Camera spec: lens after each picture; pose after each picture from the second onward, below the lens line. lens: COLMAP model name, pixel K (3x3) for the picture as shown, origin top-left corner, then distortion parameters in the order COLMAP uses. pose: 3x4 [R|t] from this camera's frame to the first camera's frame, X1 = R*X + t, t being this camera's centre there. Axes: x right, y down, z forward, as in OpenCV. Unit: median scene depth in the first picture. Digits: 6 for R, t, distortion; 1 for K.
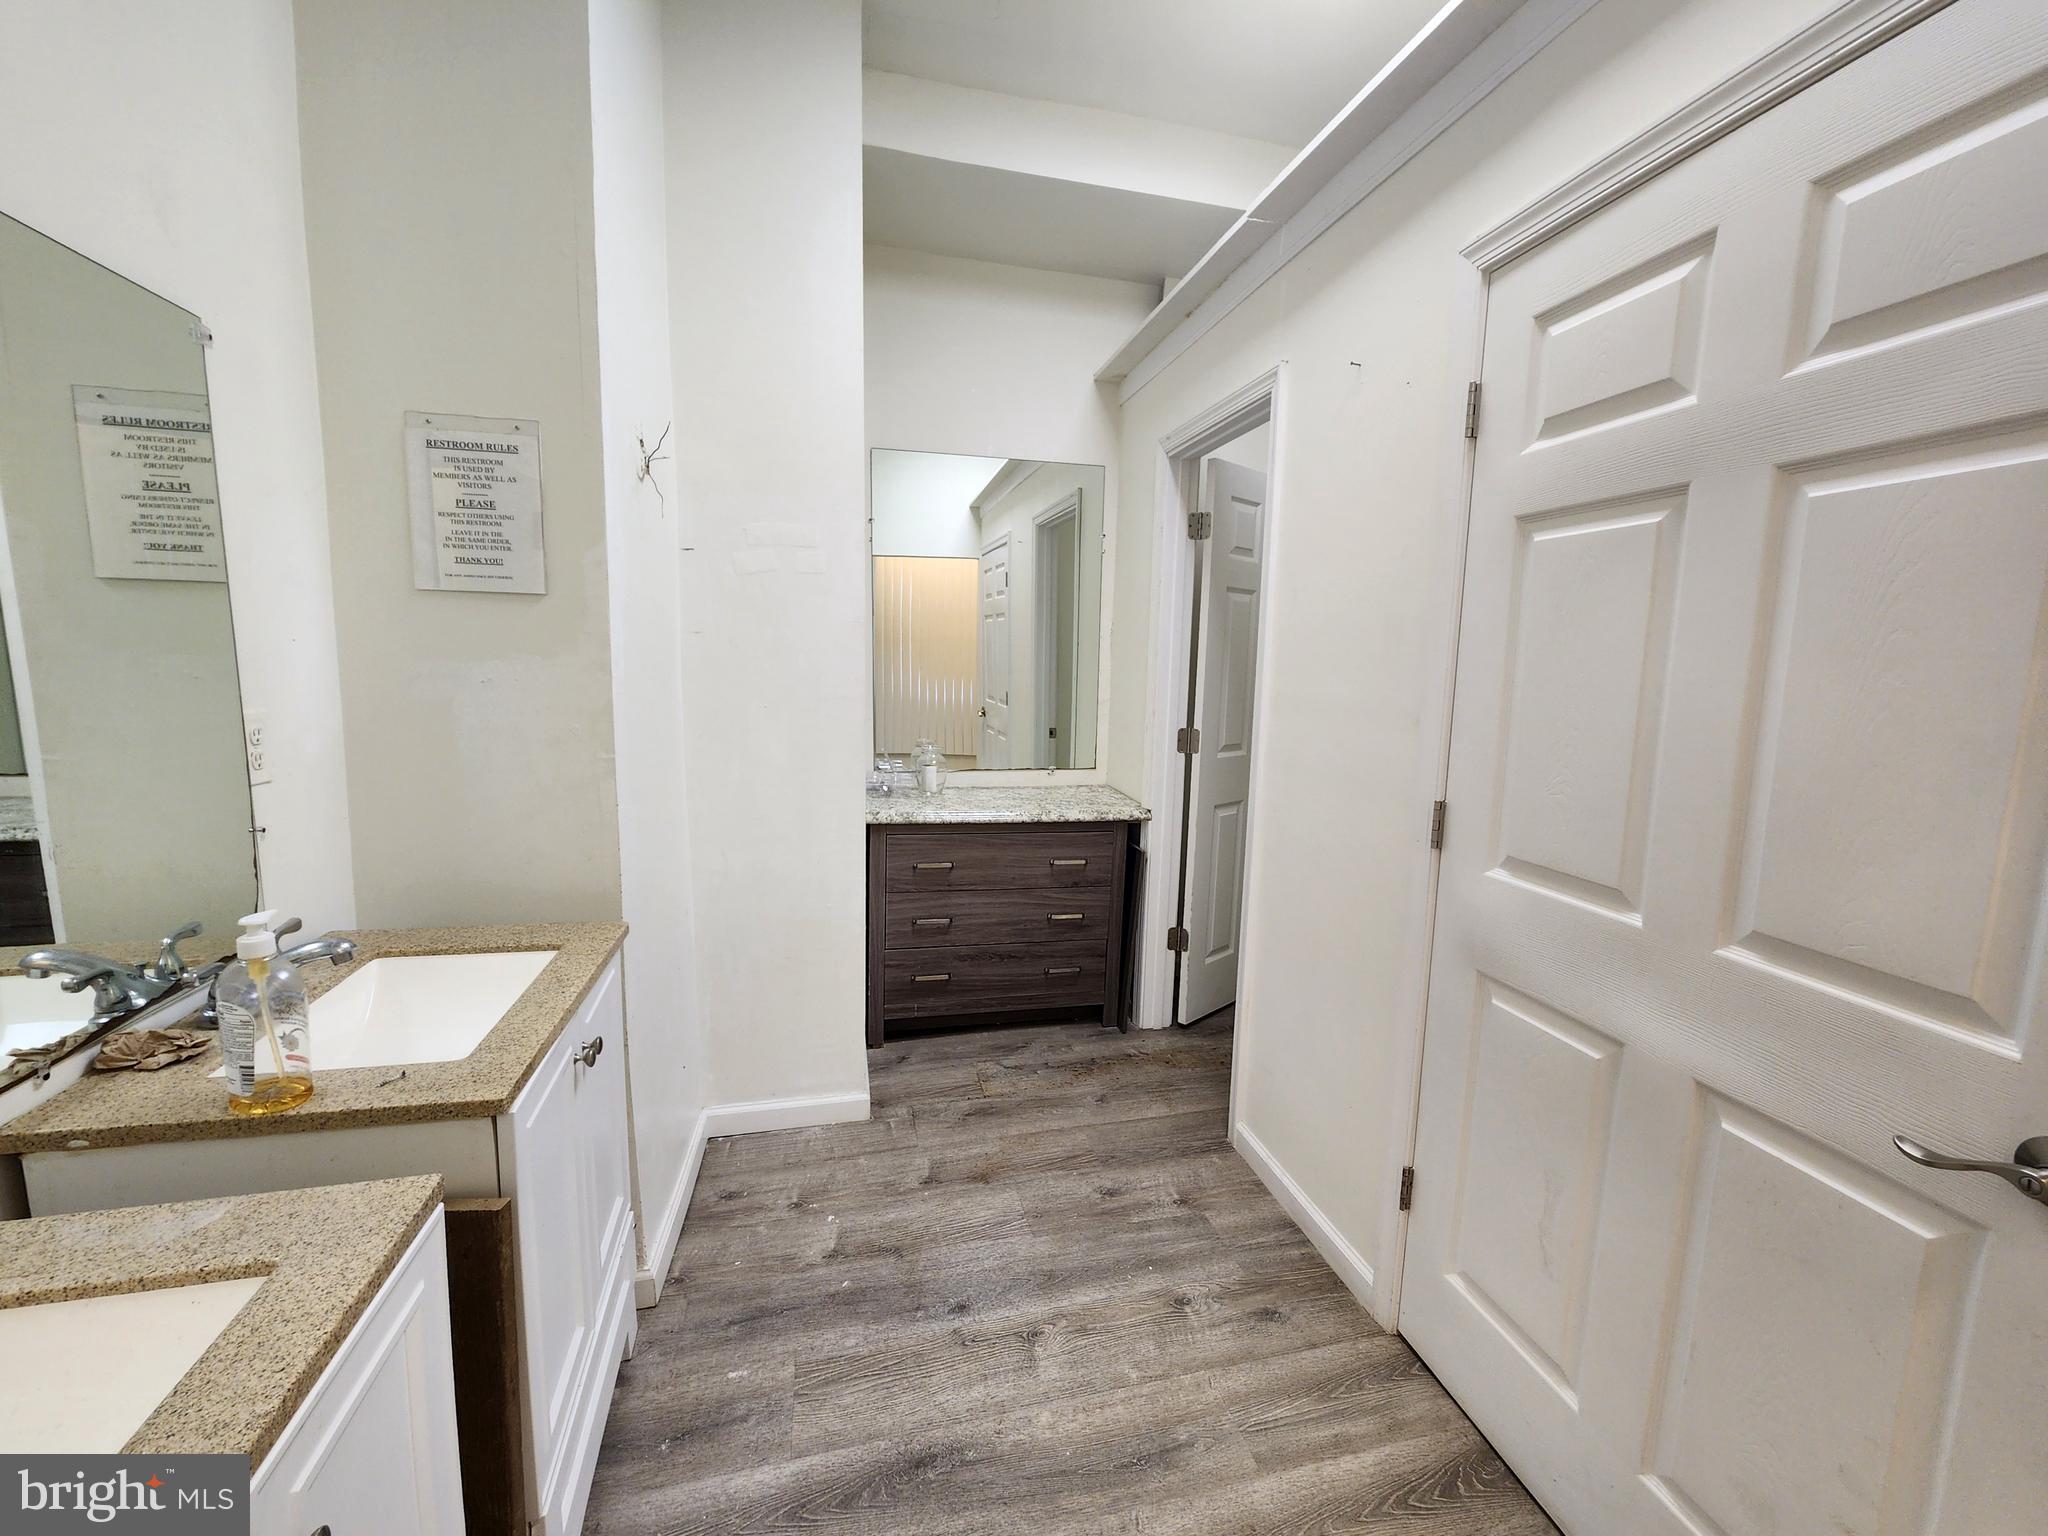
lens RADIAL K [[825.5, 0, 1025.1], [0, 825.5, 764.1], [0, 0, 1]] dist [-0.000910, -0.000114]
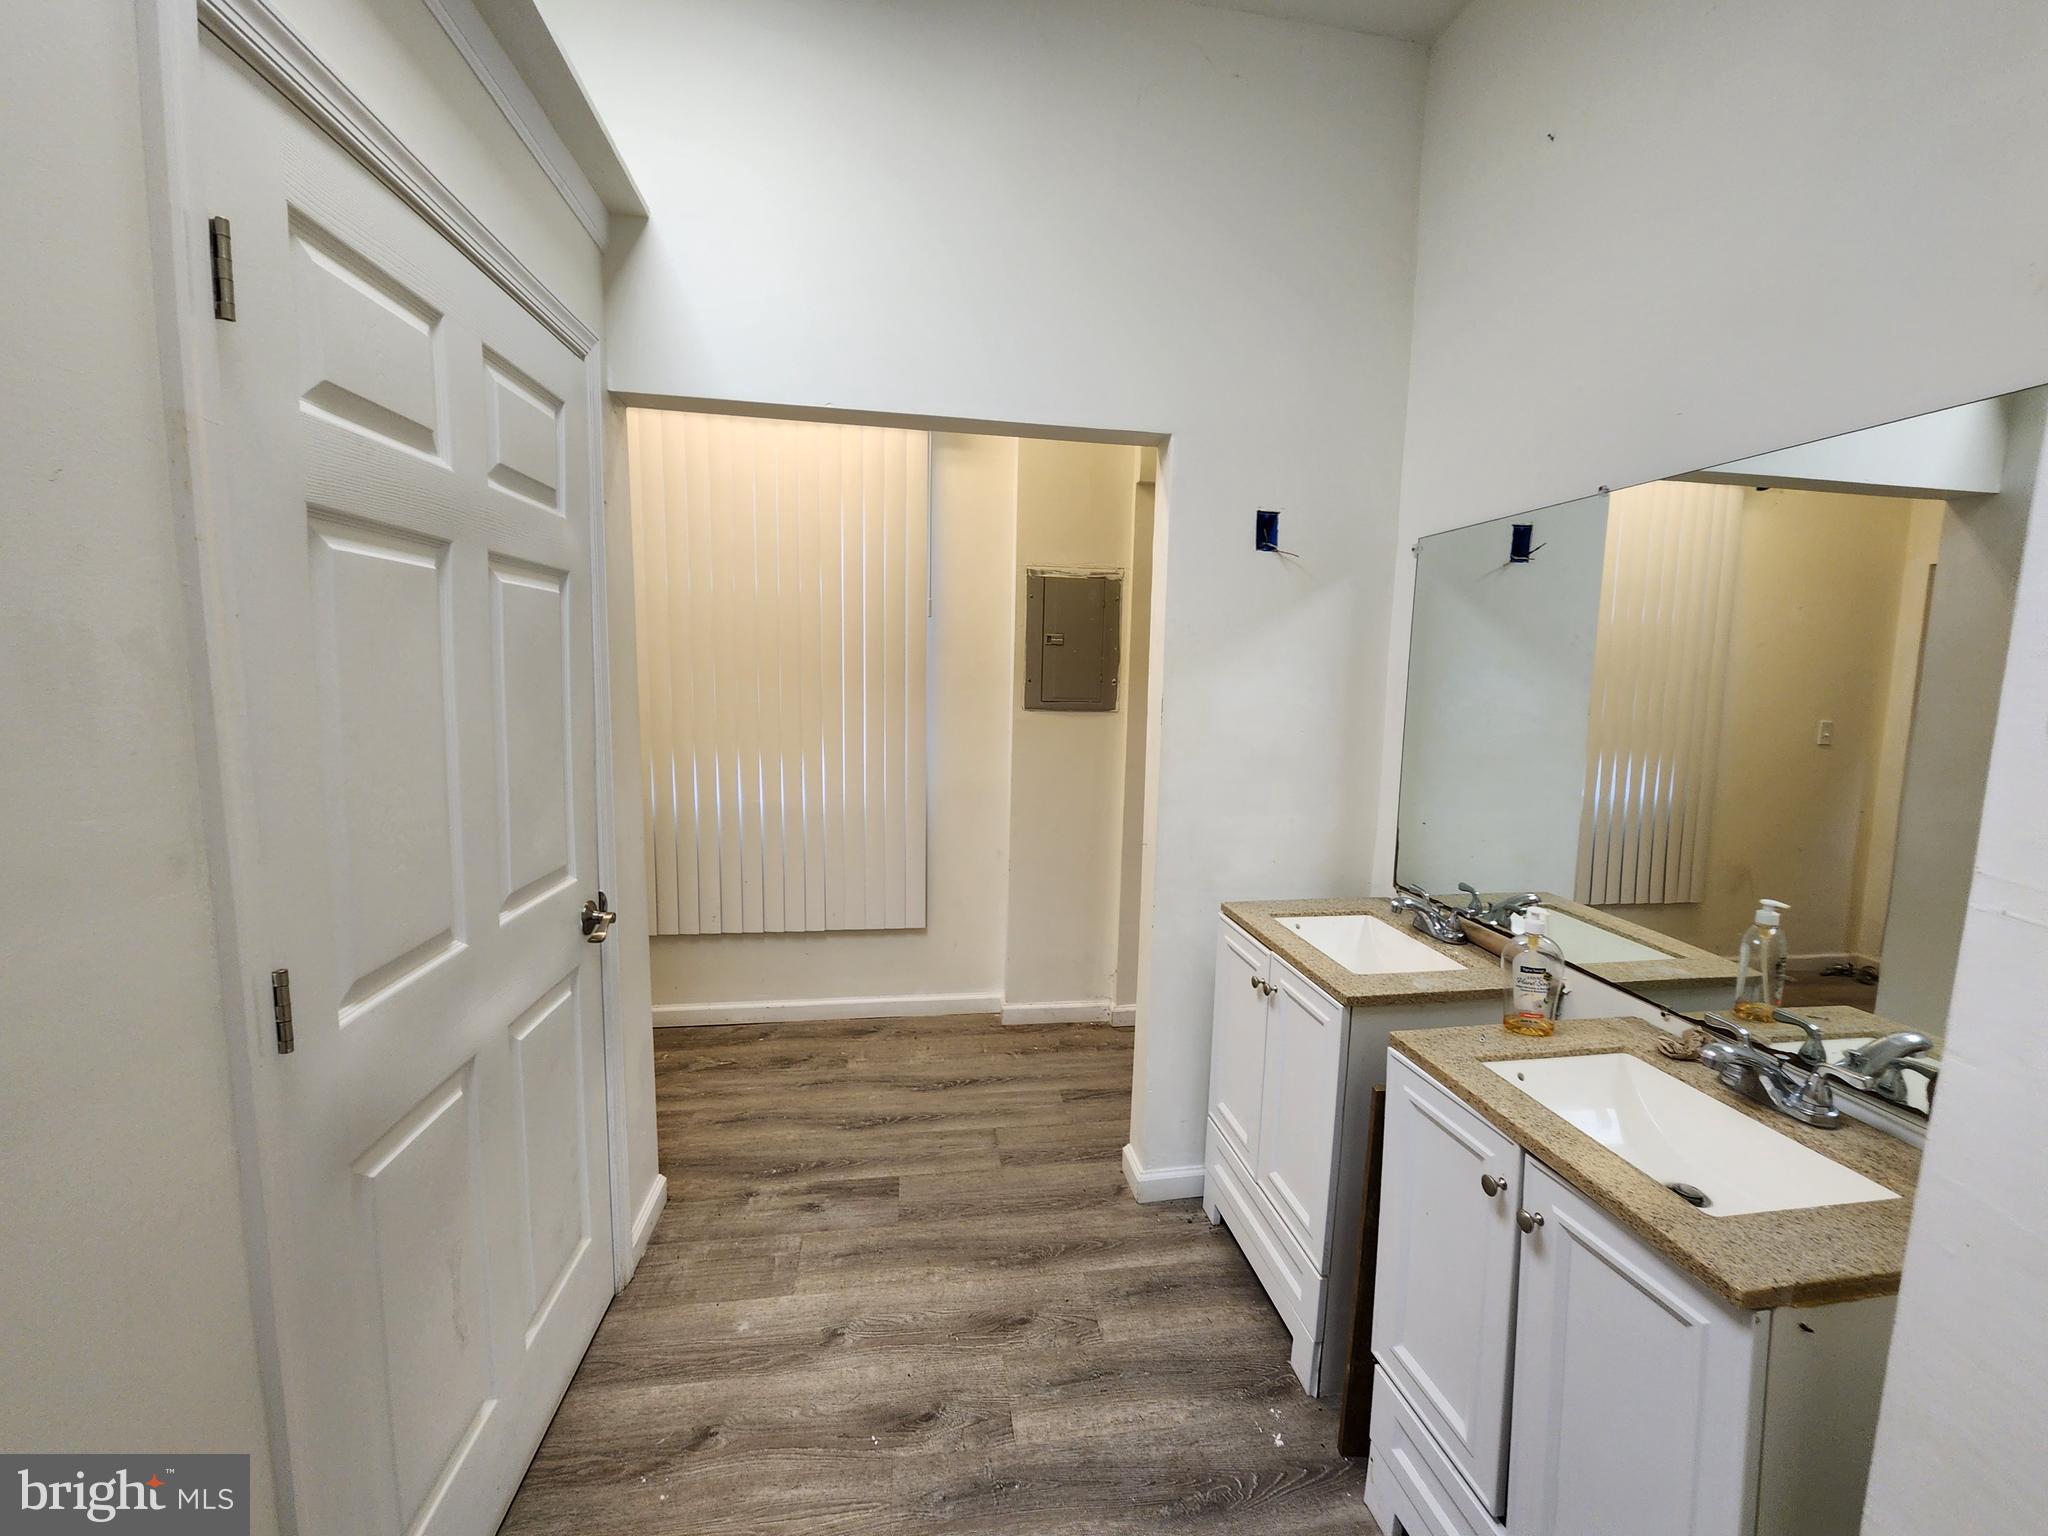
lens RADIAL K [[825.5, 0, 1027.6], [0, 825.5, 758.9], [0, 0, 1]] dist [-0.000910, -0.000114]
pose [[-0.996108, -0.041086, 0.077974, -0.050694], [-0.021047, 0.969988, 0.242239, -0.290462], [-0.085586, 0.239655, -0.967078, 1.754159]]
